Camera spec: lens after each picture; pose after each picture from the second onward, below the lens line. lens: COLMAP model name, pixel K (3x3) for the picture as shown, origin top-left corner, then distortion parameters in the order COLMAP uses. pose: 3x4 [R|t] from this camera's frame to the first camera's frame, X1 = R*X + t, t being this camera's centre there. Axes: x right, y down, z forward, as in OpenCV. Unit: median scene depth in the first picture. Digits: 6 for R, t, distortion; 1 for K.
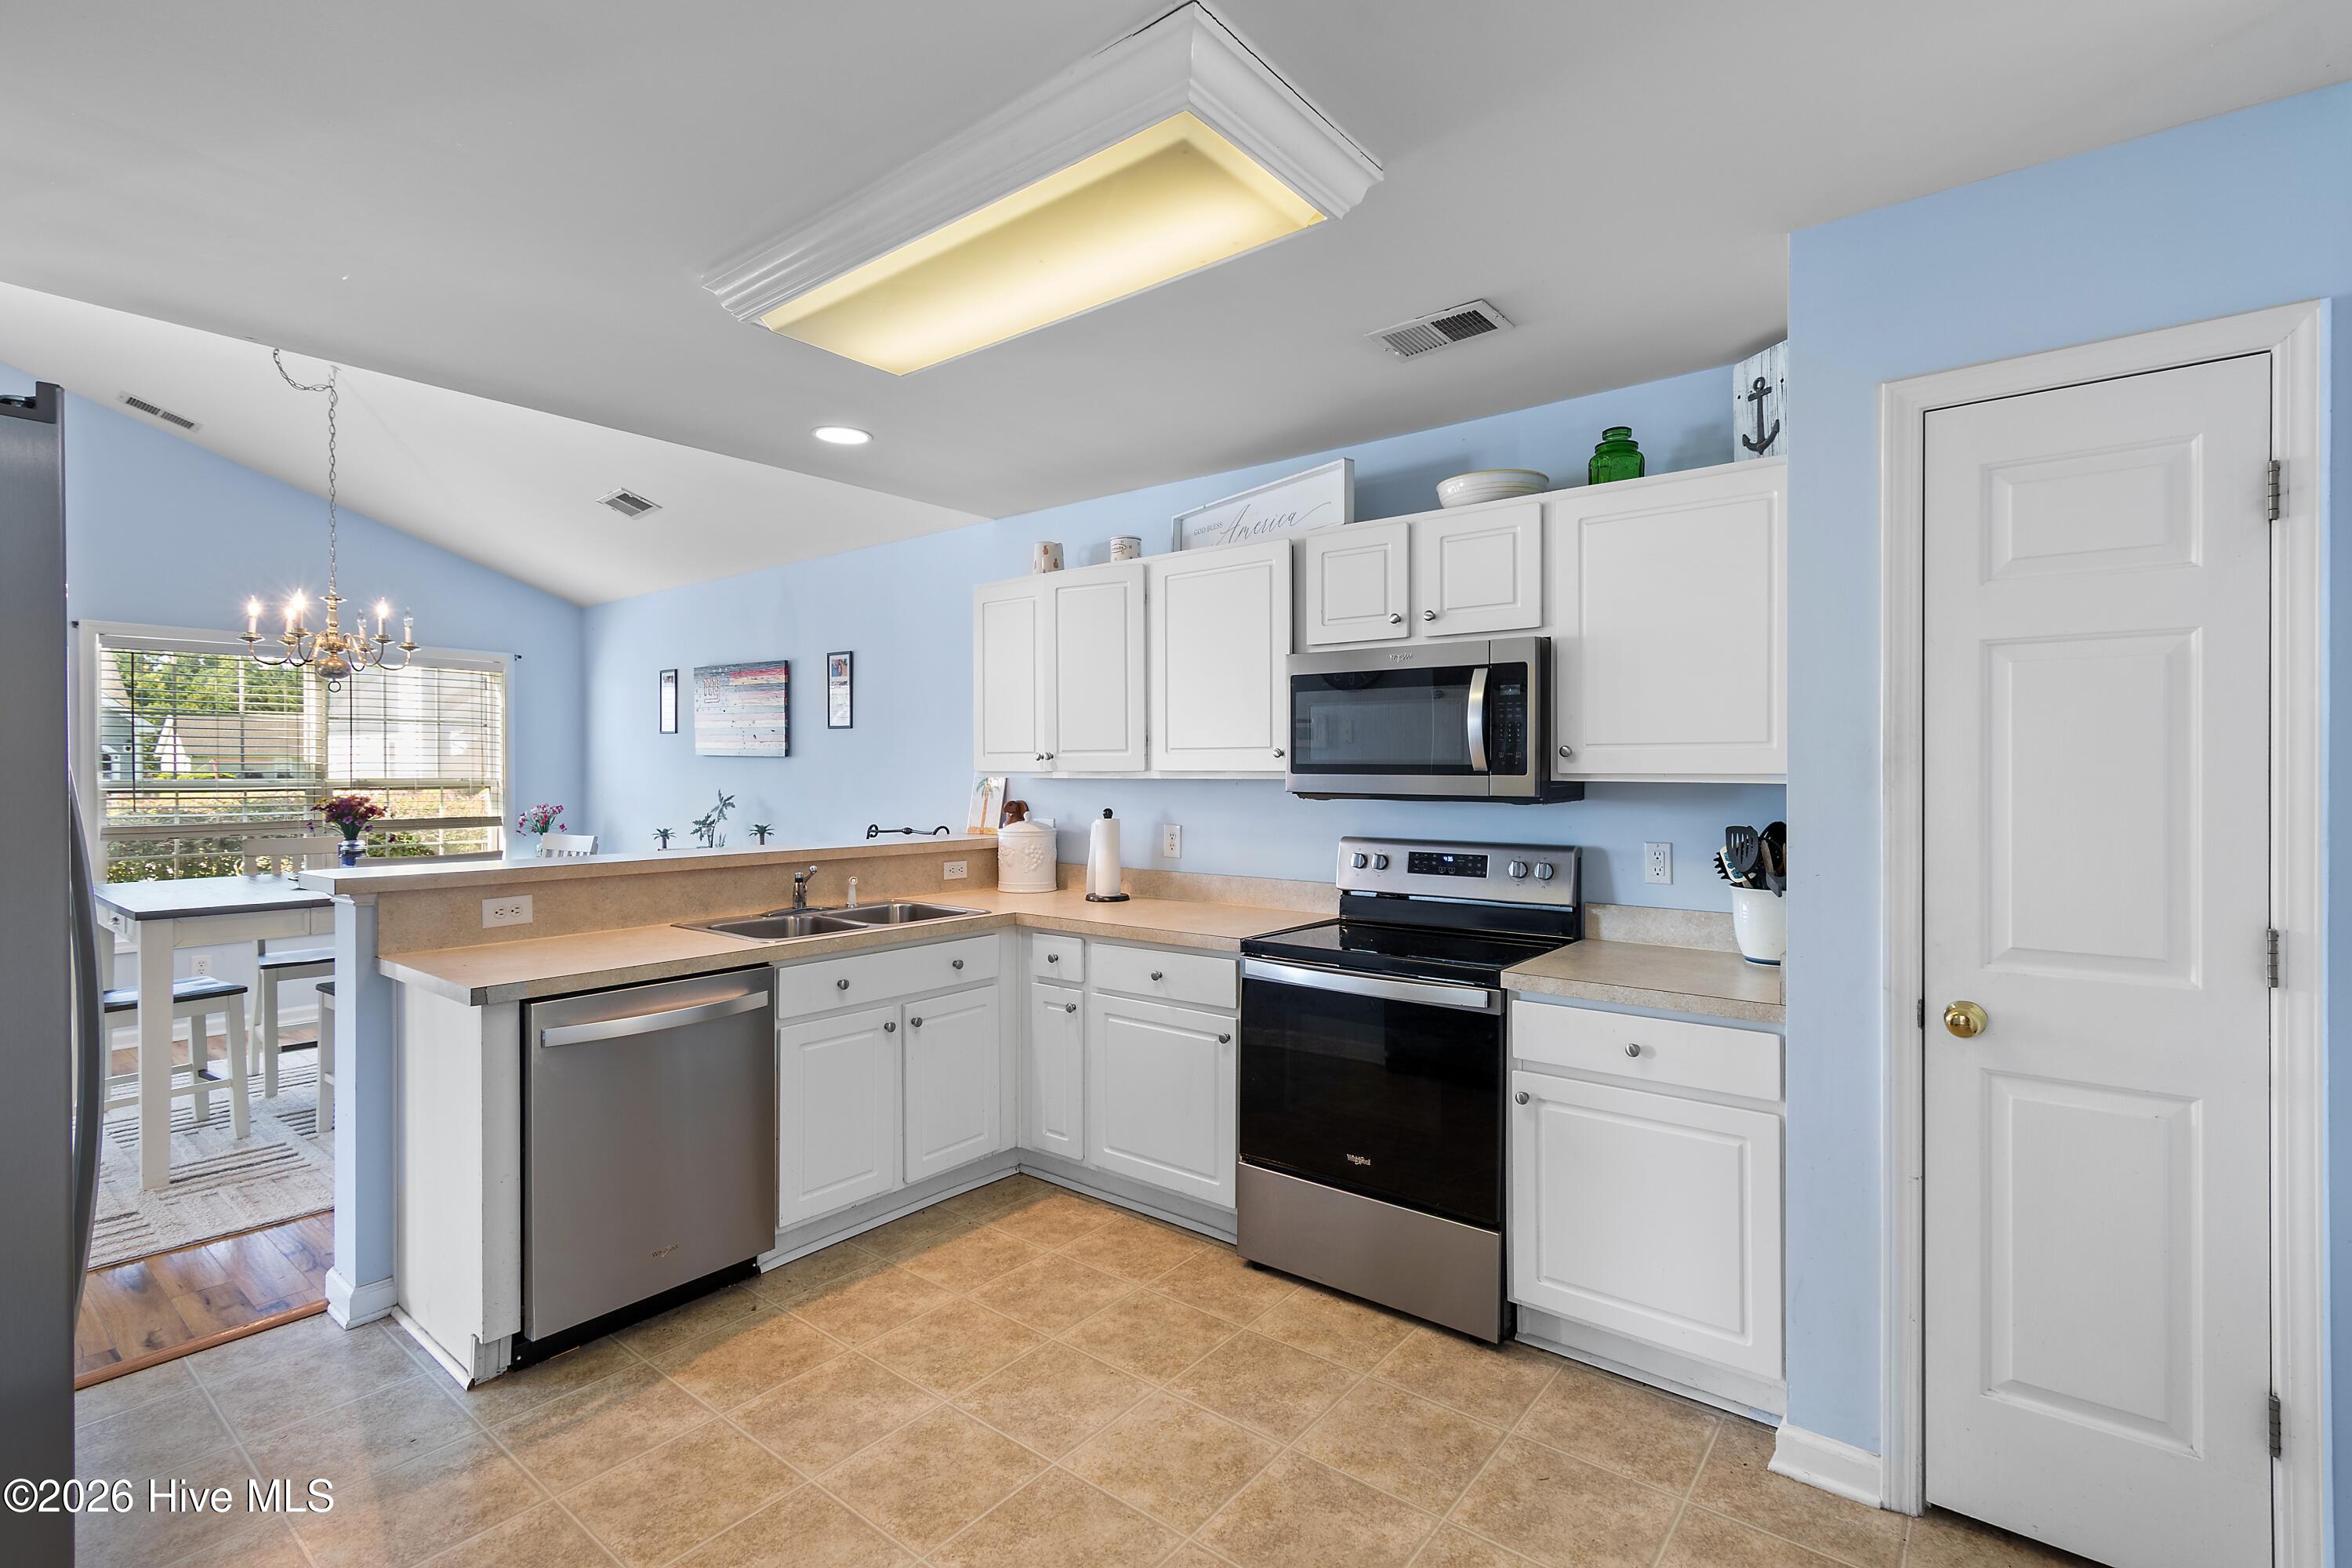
lens RADIAL K [[1045.6, 0, 1147.8], [0, 1045.6, 774.2], [0, 0, 1]] dist [0.004238, -0.001592]
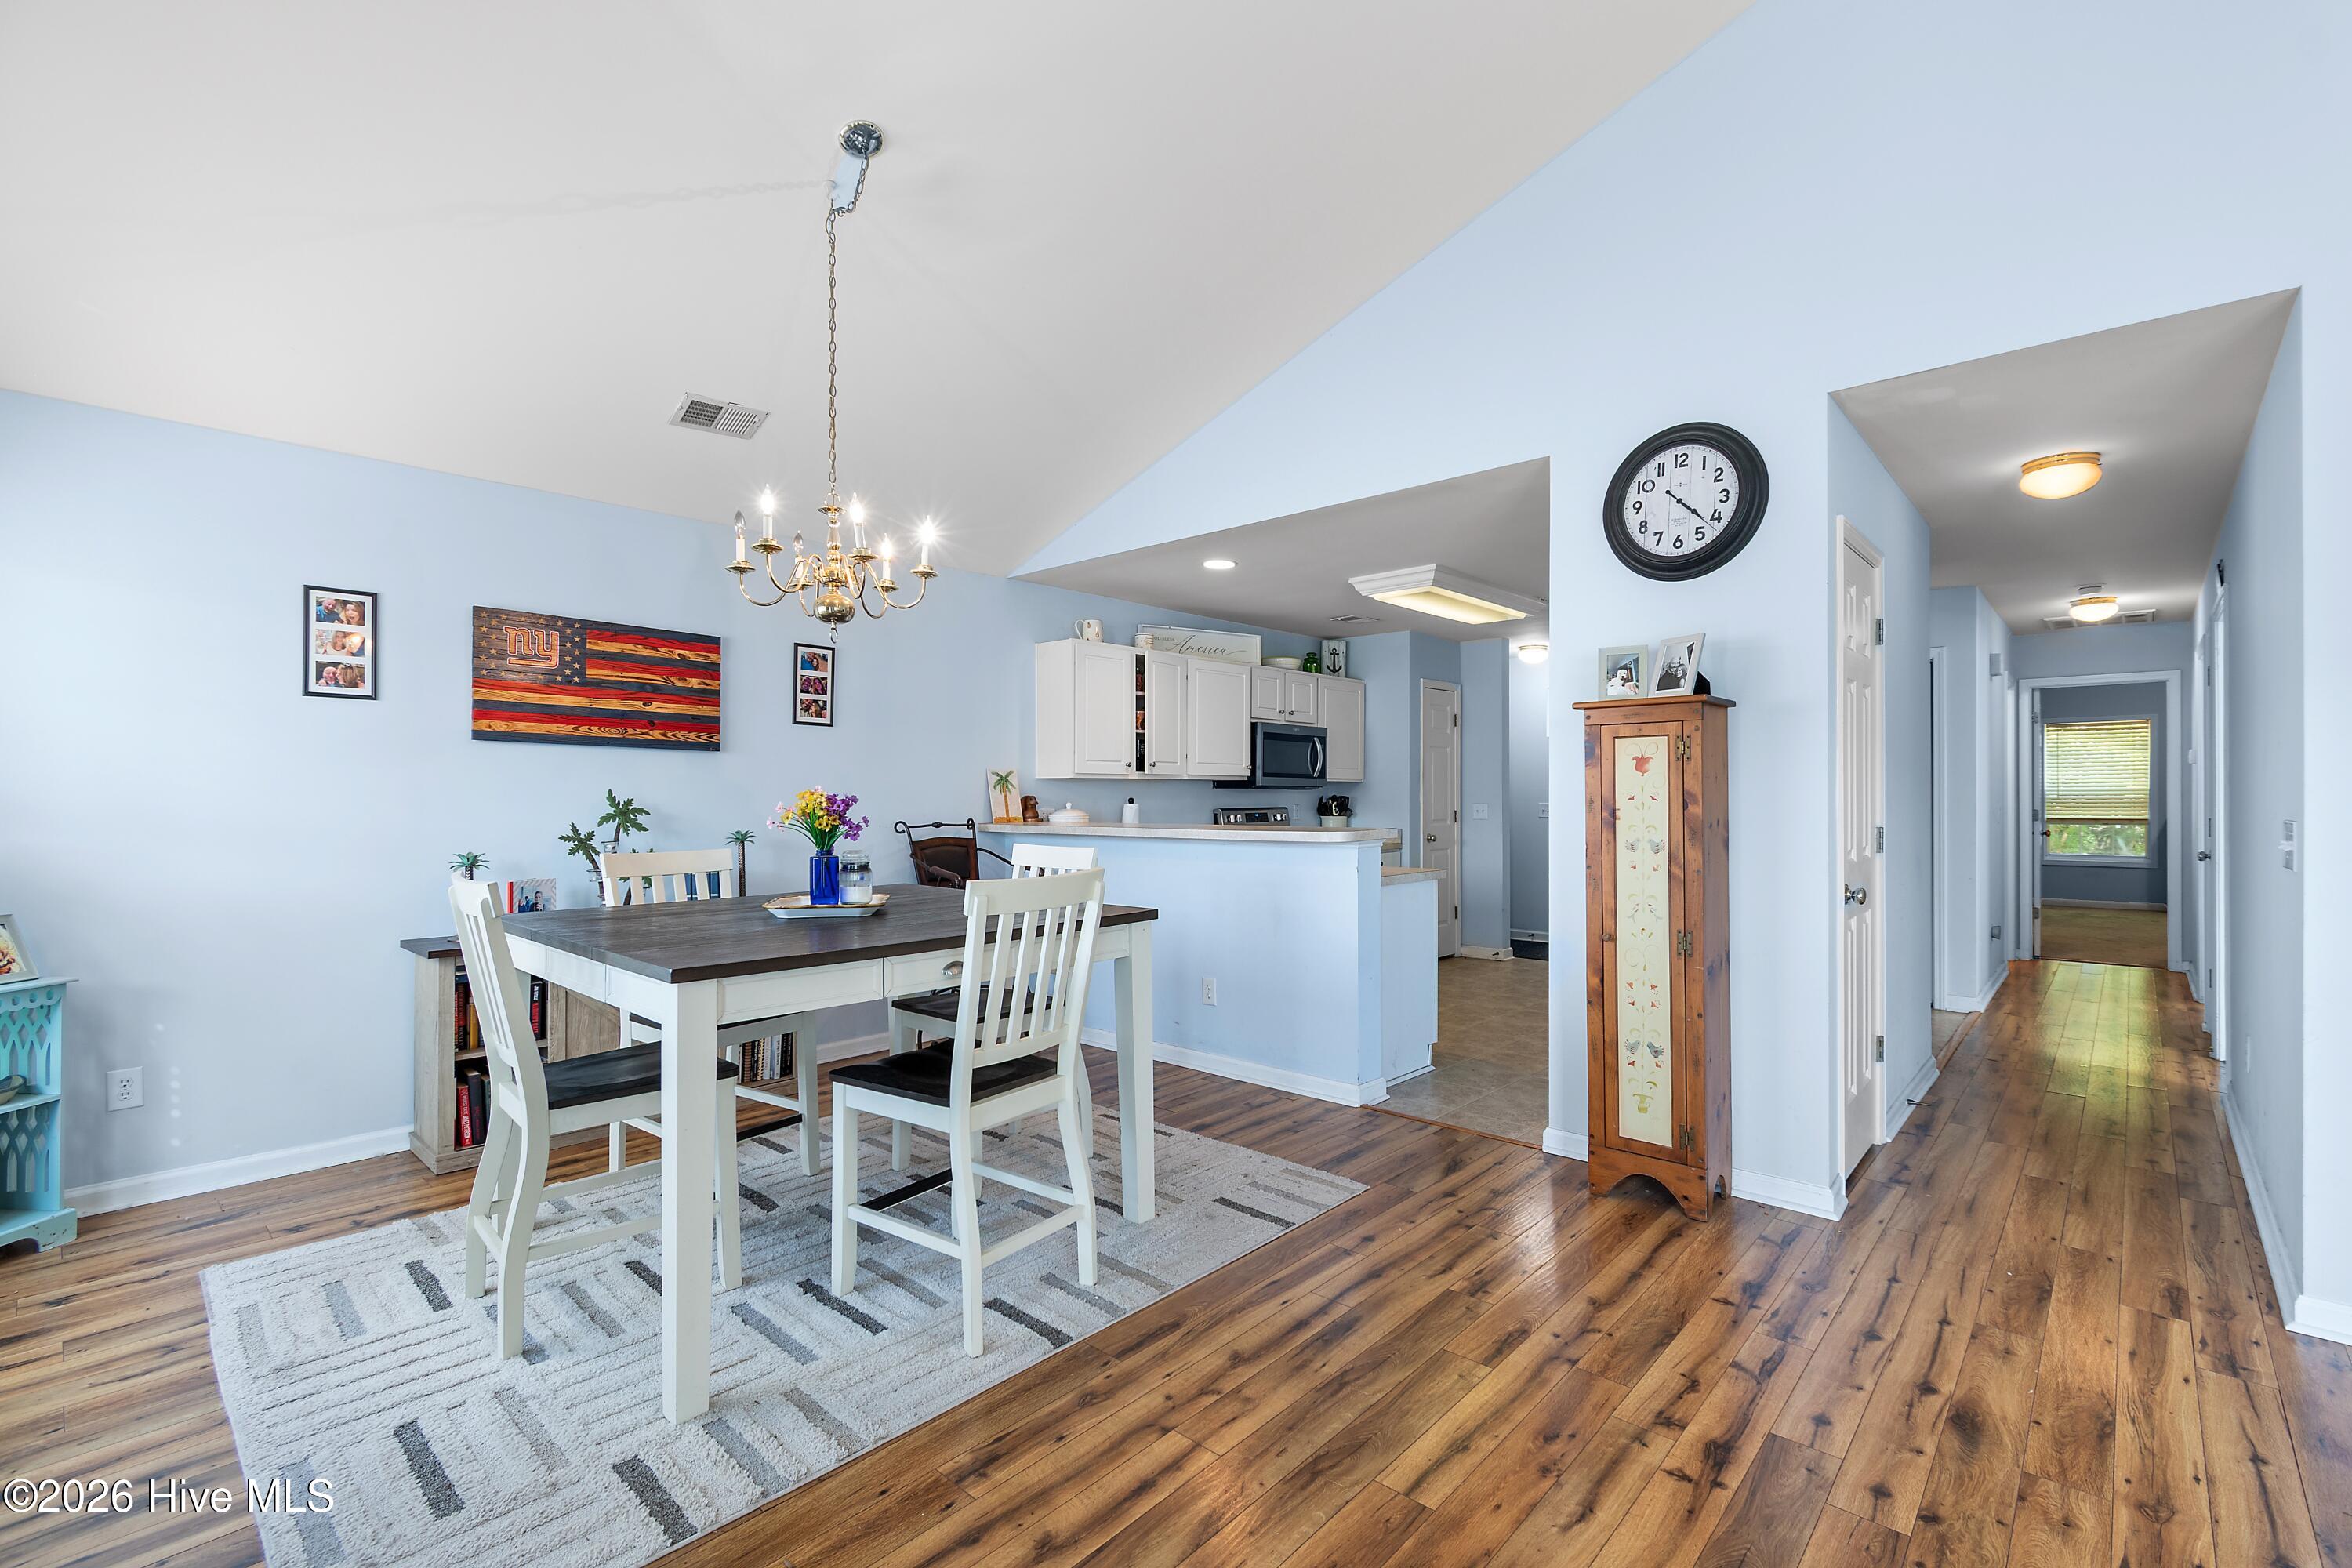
lens RADIAL K [[1045.6, 0, 1199.4], [0, 1045.6, 793.5], [0, 0, 1]] dist [0.004238, -0.001592]
pose [[0.056657, -0.000050, 0.998394, -2.112589], [0.004974, 0.999988, -0.000232, 0.034846], [-0.998381, 0.004979, 0.056656, 1.036083]]
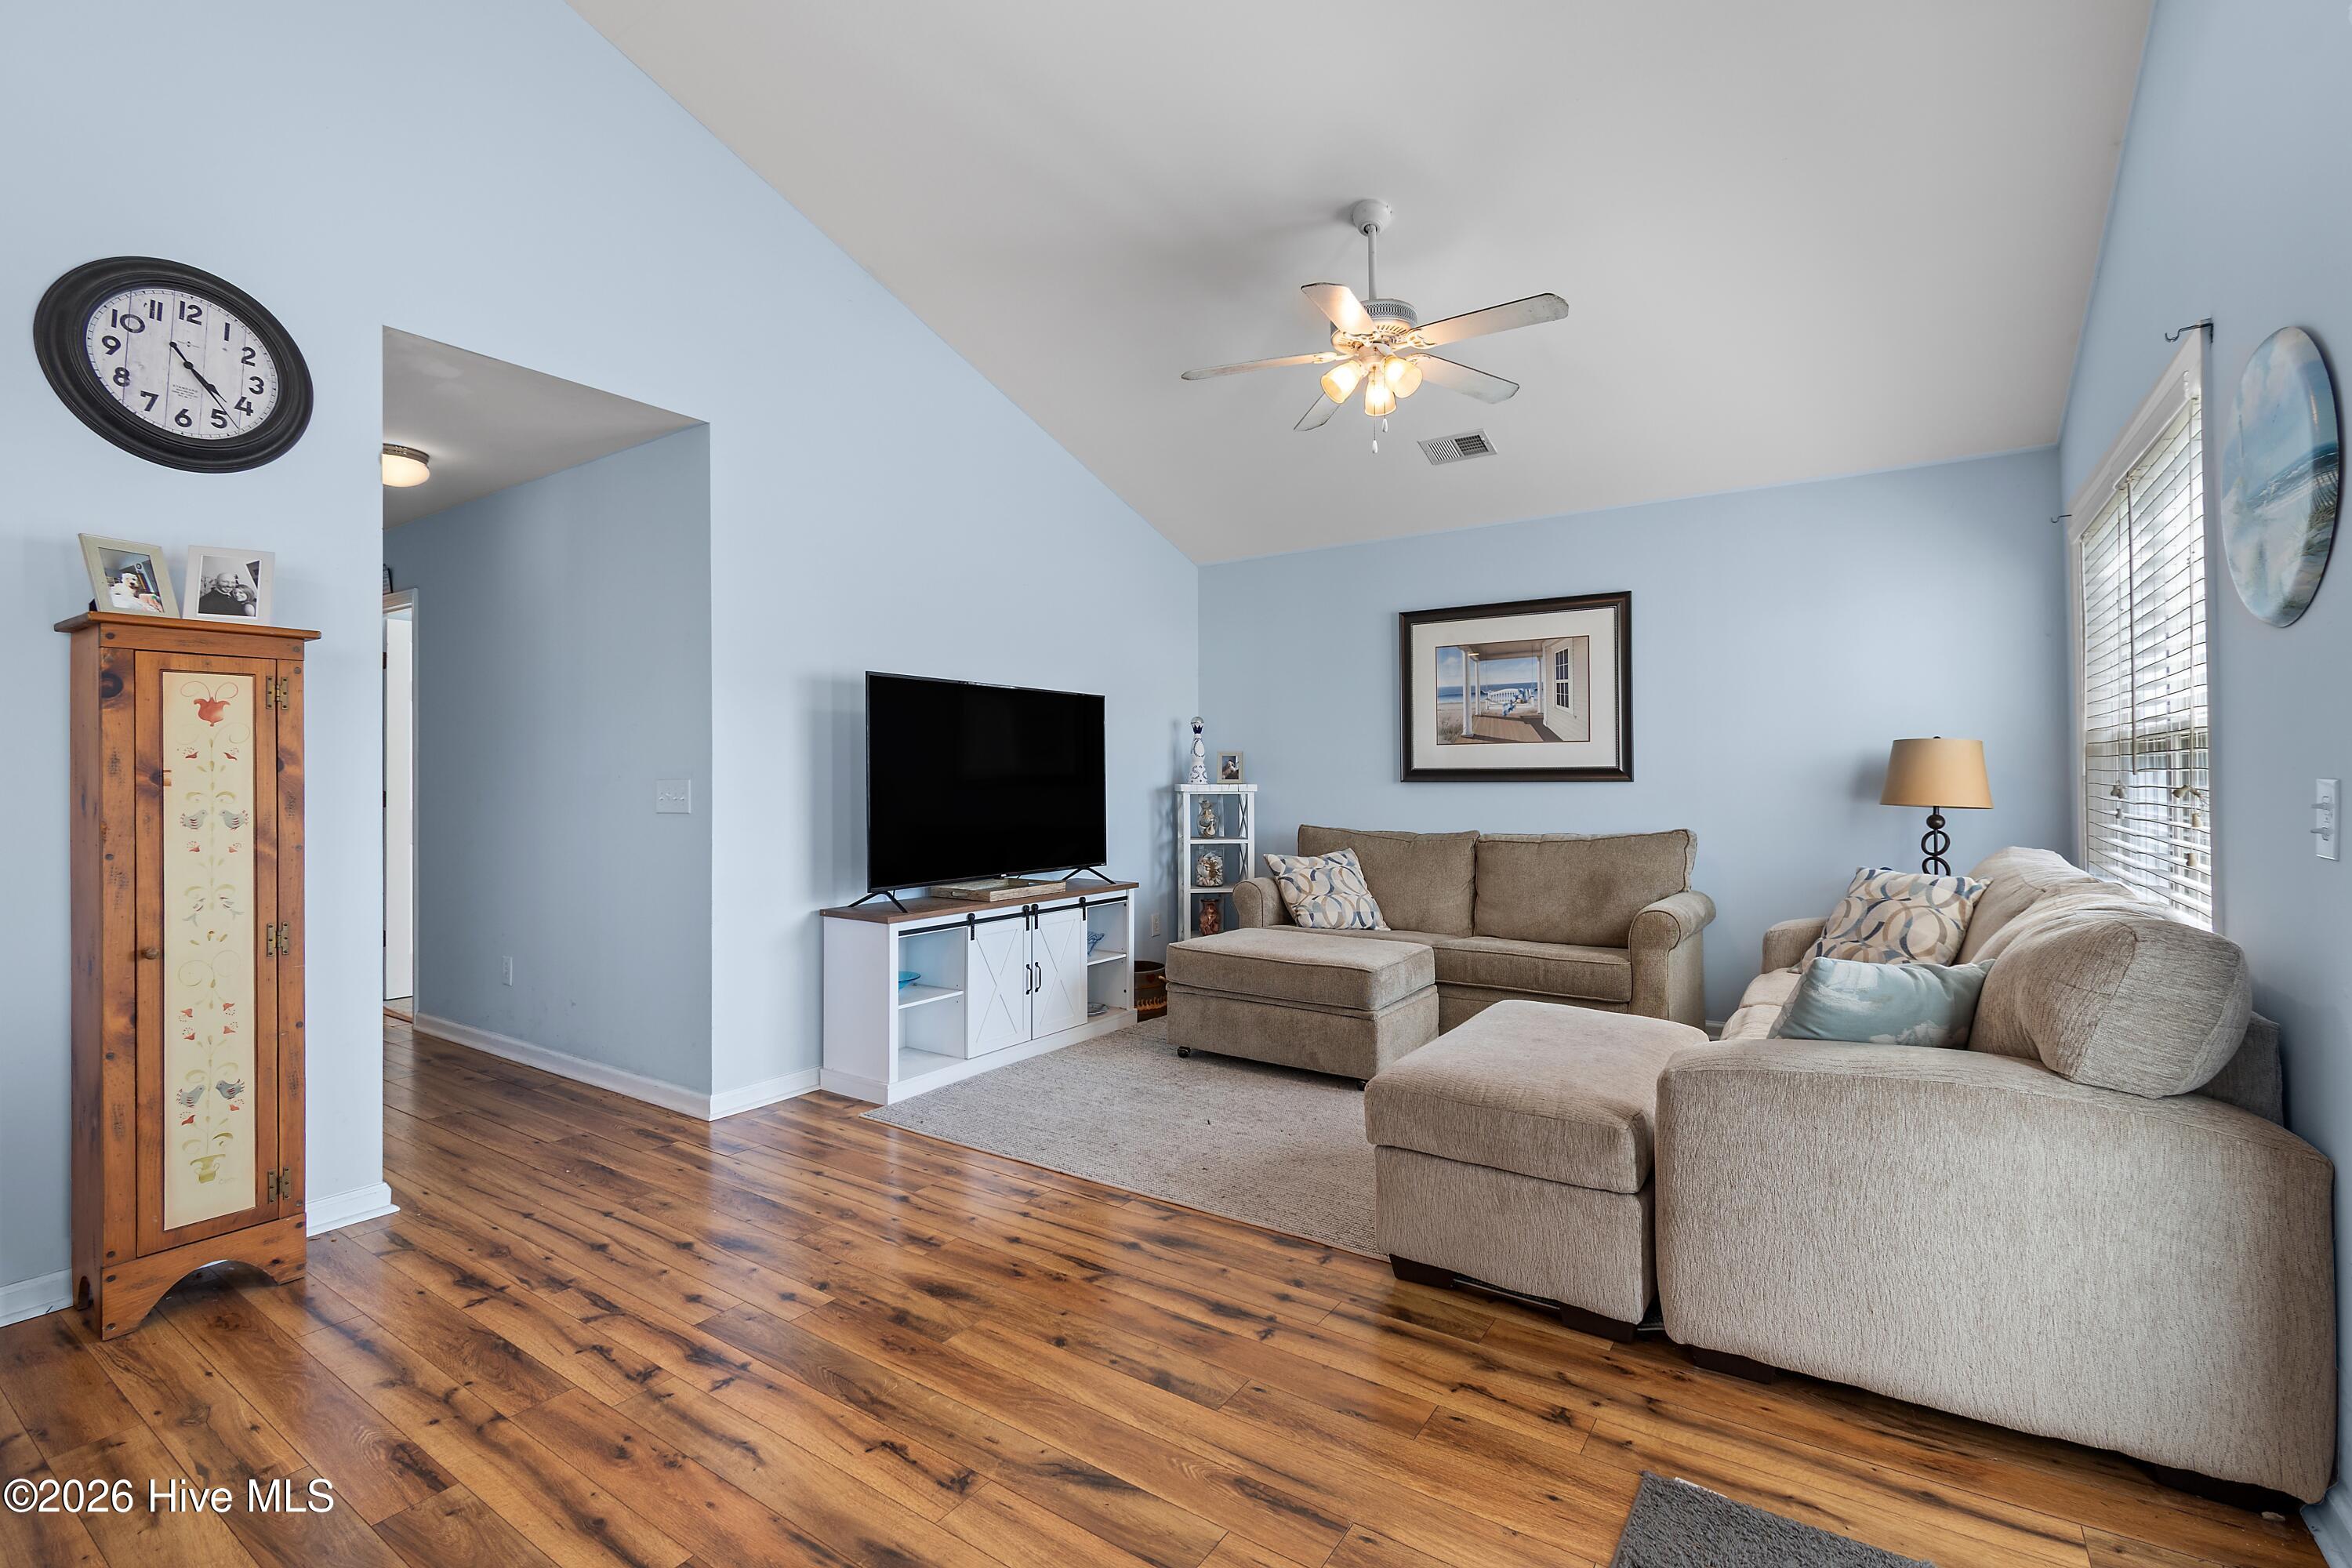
lens RADIAL K [[1045.6, 0, 1183.9], [0, 1045.6, 764.6], [0, 0, 1]] dist [0.004238, -0.001592]
pose [[-0.996541, 0.004313, -0.082992, -1.694792], [0.005182, 0.999934, -0.010267, 0.060110], [0.082942, -0.010662, -0.996497, 1.494144]]
